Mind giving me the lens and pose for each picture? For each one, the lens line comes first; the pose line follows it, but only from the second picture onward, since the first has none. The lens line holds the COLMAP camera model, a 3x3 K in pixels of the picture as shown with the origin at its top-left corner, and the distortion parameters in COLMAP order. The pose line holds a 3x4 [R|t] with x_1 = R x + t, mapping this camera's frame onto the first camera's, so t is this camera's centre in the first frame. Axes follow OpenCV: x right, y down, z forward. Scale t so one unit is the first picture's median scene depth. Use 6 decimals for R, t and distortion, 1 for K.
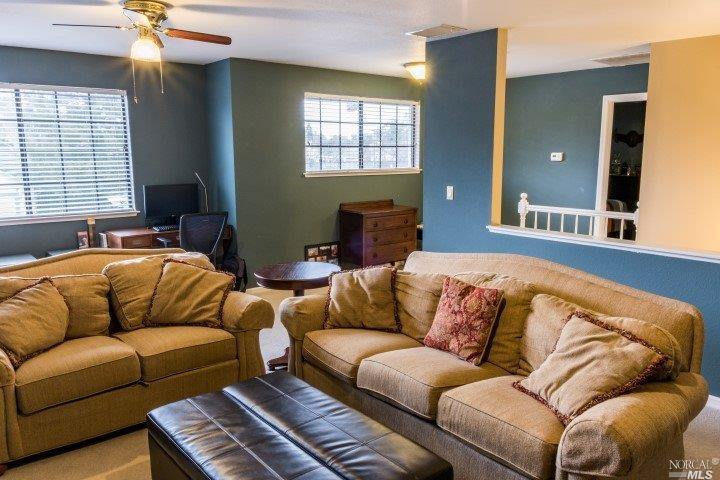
lens RADIAL K [[545.0, 0, 360.7], [0, 545.0, 240.2], [0, 0, 1]] dist [0.000162, -0.011341]
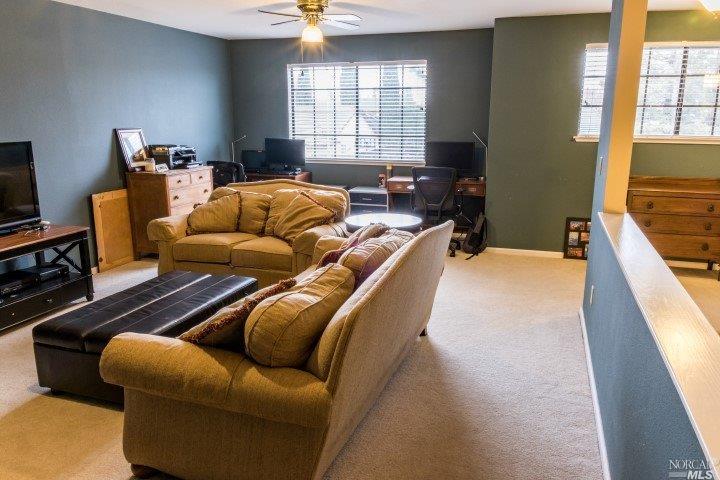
lens RADIAL K [[545.0, 0, 361.1], [0, 545.0, 239.9], [0, 0, 1]] dist [0.000162, -0.011341]
pose [[0.519657, 0.196777, -0.831406, 0.519914], [-0.140055, 0.979572, 0.144305, -0.038908], [0.842817, 0.041453, 0.536601, 0.242499]]
